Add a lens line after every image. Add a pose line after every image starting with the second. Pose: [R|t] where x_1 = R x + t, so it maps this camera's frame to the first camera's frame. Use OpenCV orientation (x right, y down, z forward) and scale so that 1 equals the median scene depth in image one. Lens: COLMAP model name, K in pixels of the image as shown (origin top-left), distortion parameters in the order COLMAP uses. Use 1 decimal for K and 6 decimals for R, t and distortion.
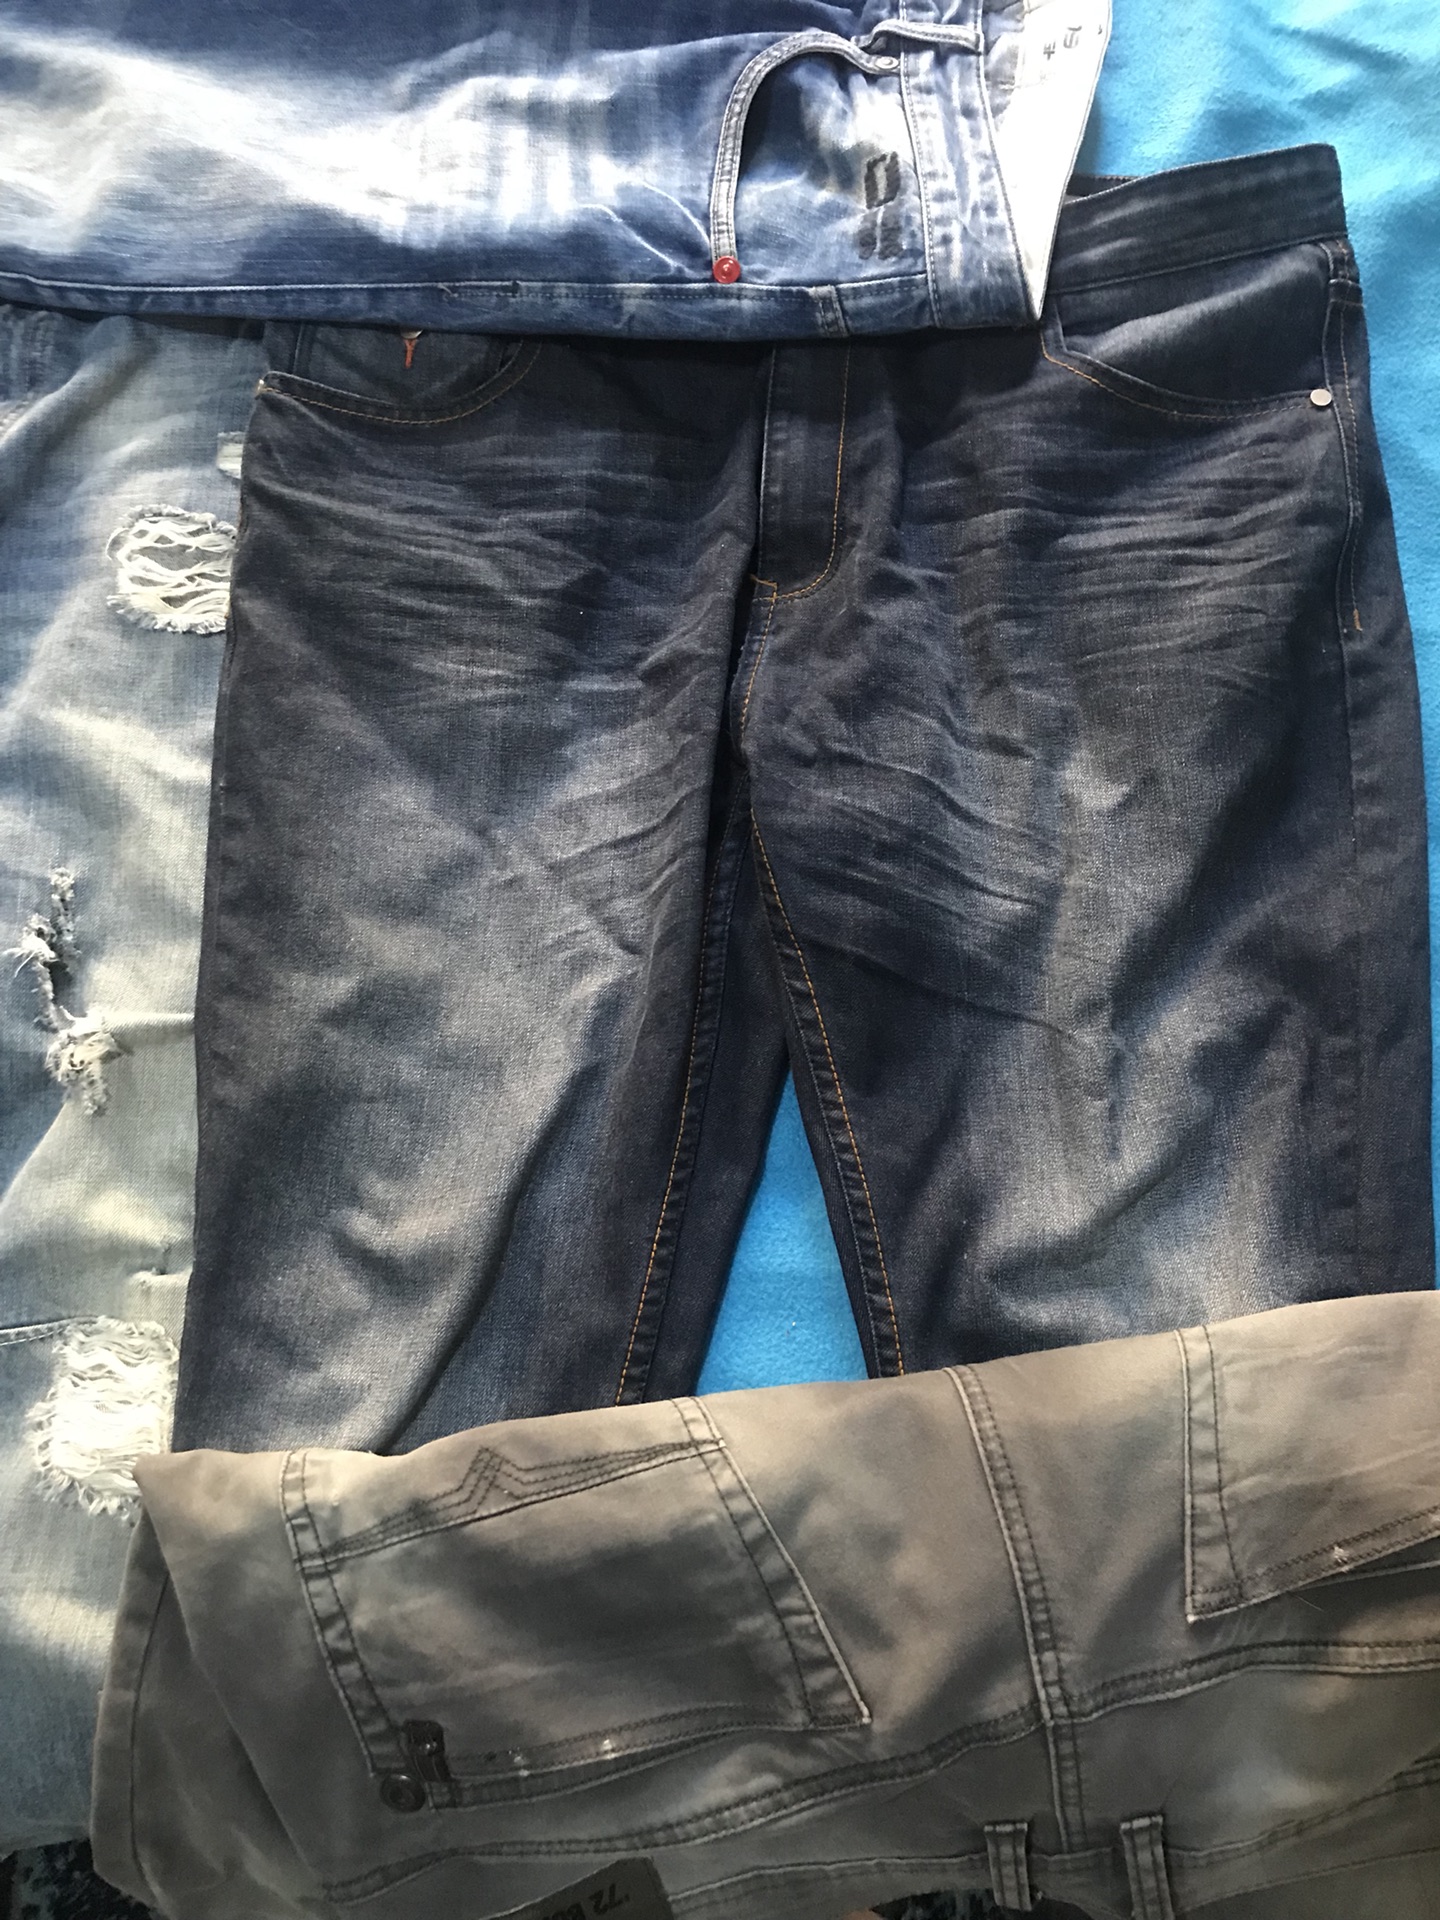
lens RADIAL K [[1614.4, 0, 718.0], [0, 1614.4, 927.6], [0, 0, 1]] dist [0.011845, -0.003330]
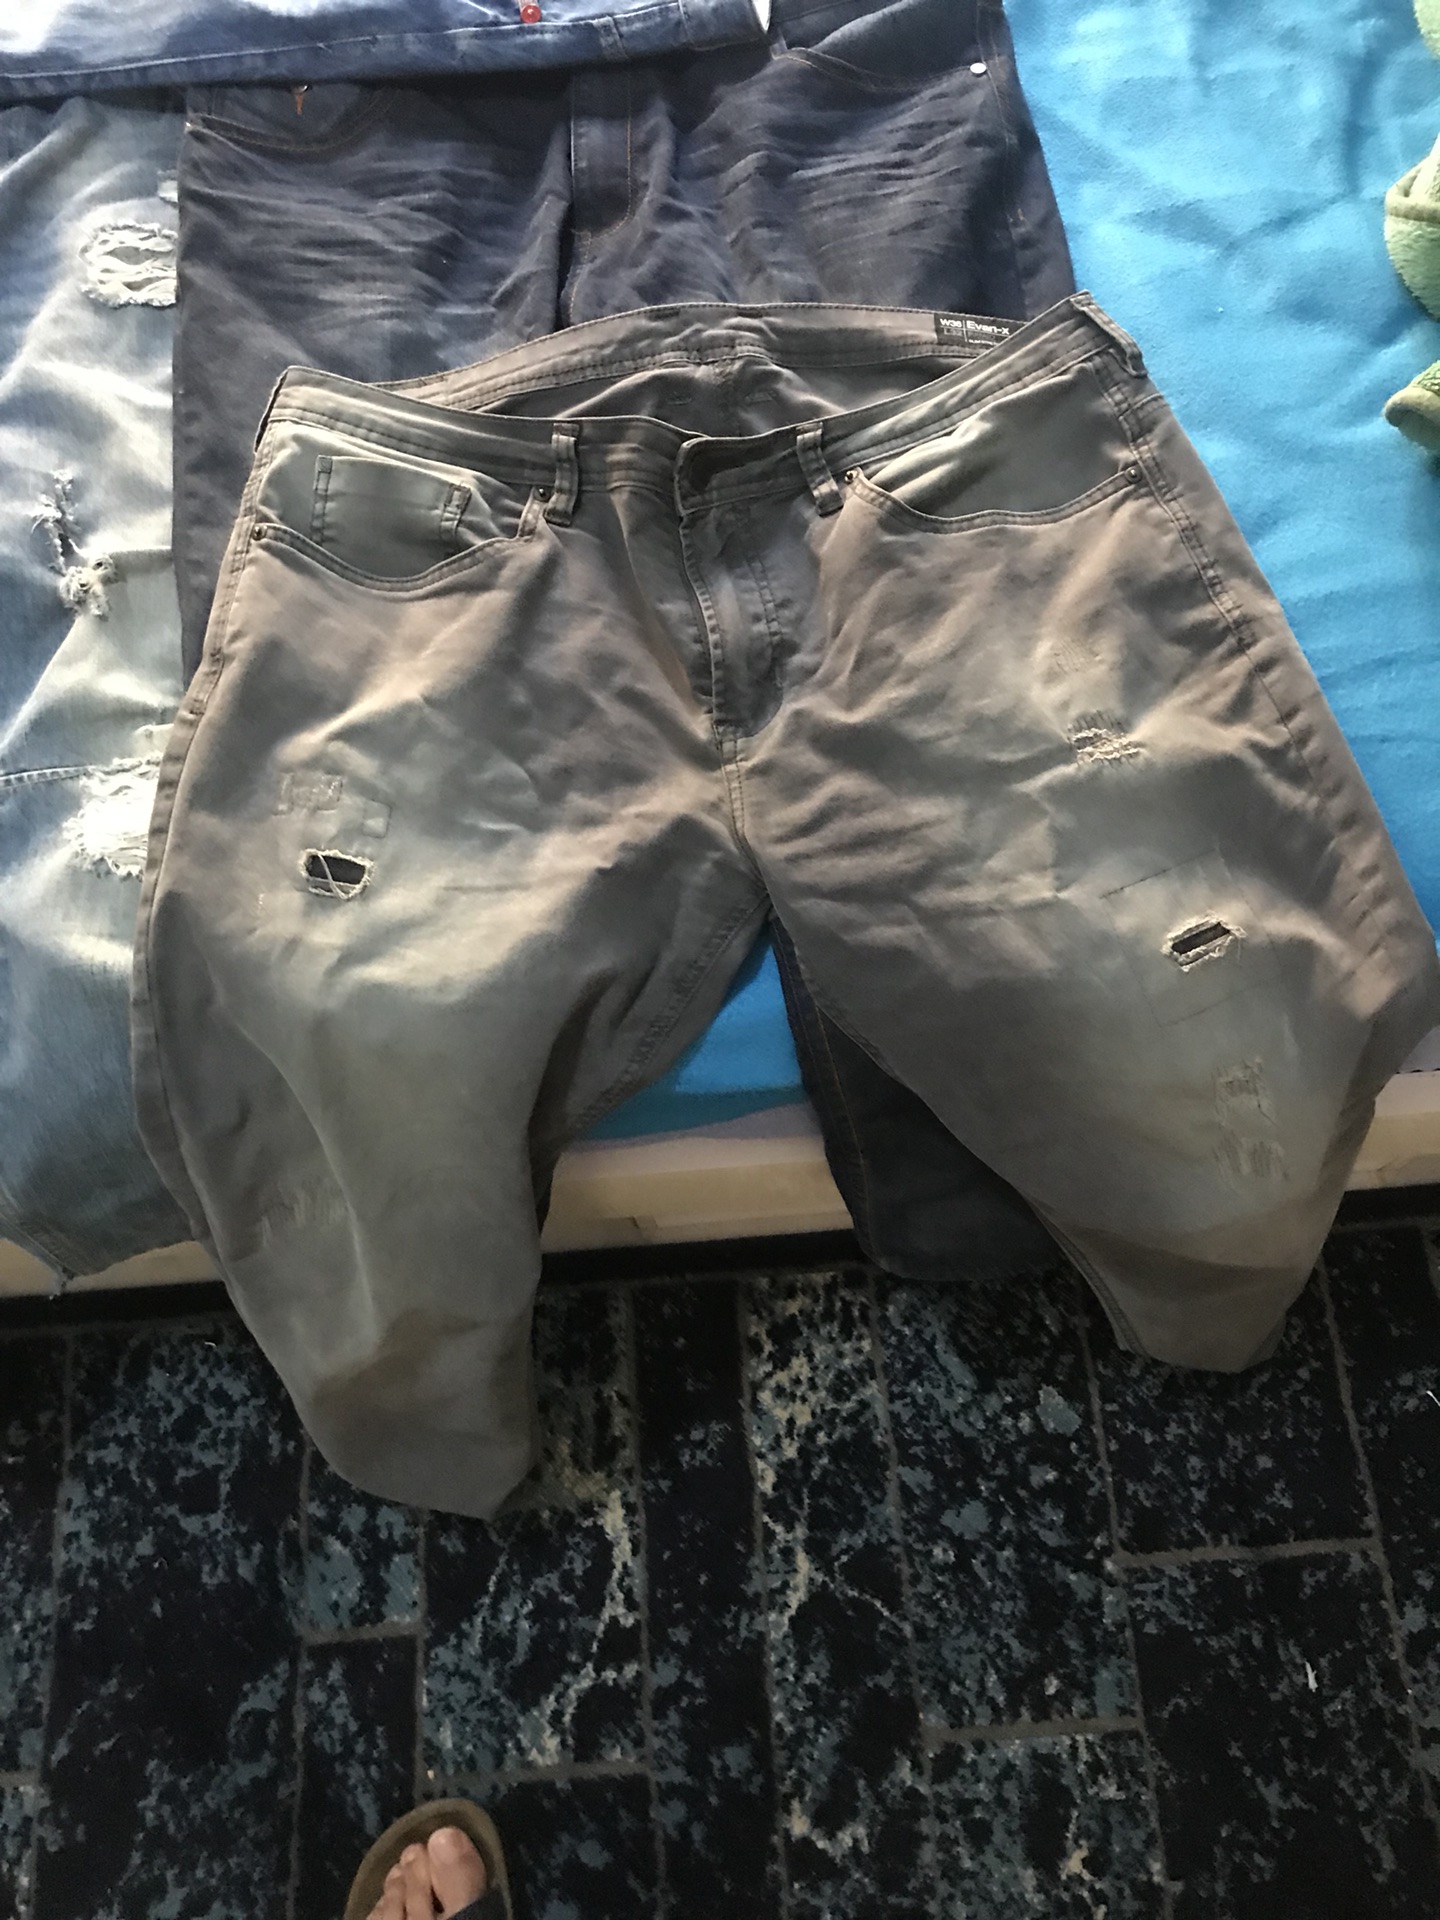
lens RADIAL K [[1578.8, 0, 730.8], [0, 1578.8, 942.7], [0, 0, 1]] dist [0.016291, -0.003361]
pose [[0.994085, -0.100529, 0.041104, 0.038582], [0.104119, 0.989790, -0.097342, 0.502743], [-0.030899, 0.101046, 0.994402, -0.239274]]
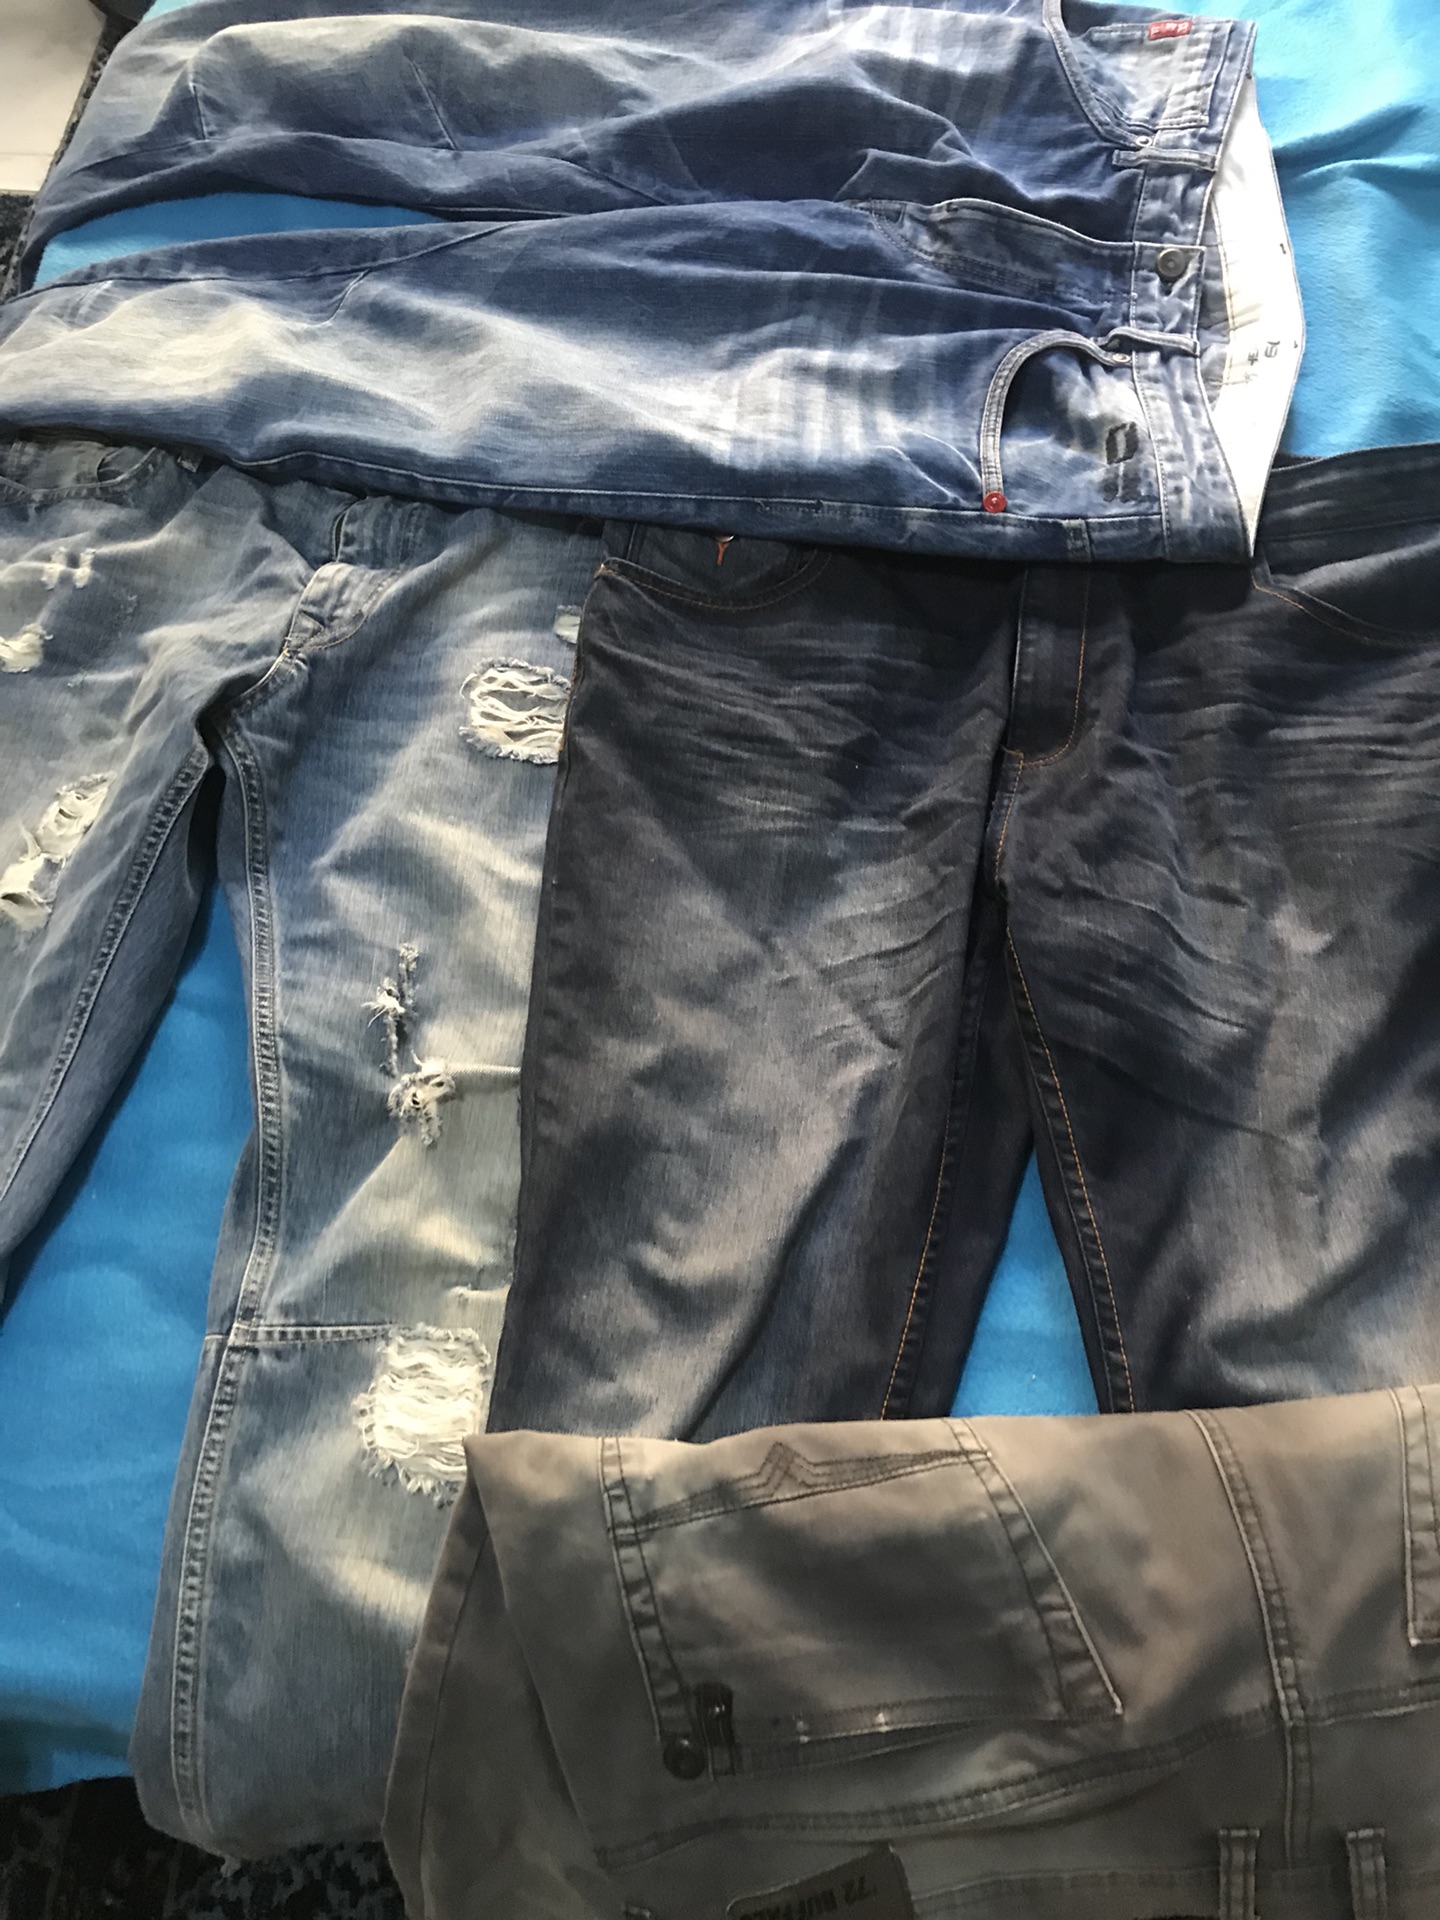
lens RADIAL K [[1580.1, 0, 729.3], [0, 1580.1, 955.7], [0, 0, 1]] dist [0.019180, -0.006400]
pose [[0.997238, 0.071431, -0.020337, -0.144584], [-0.073755, 0.984669, -0.158071, 0.130897], [0.008734, 0.159135, 0.987218, -0.120988]]
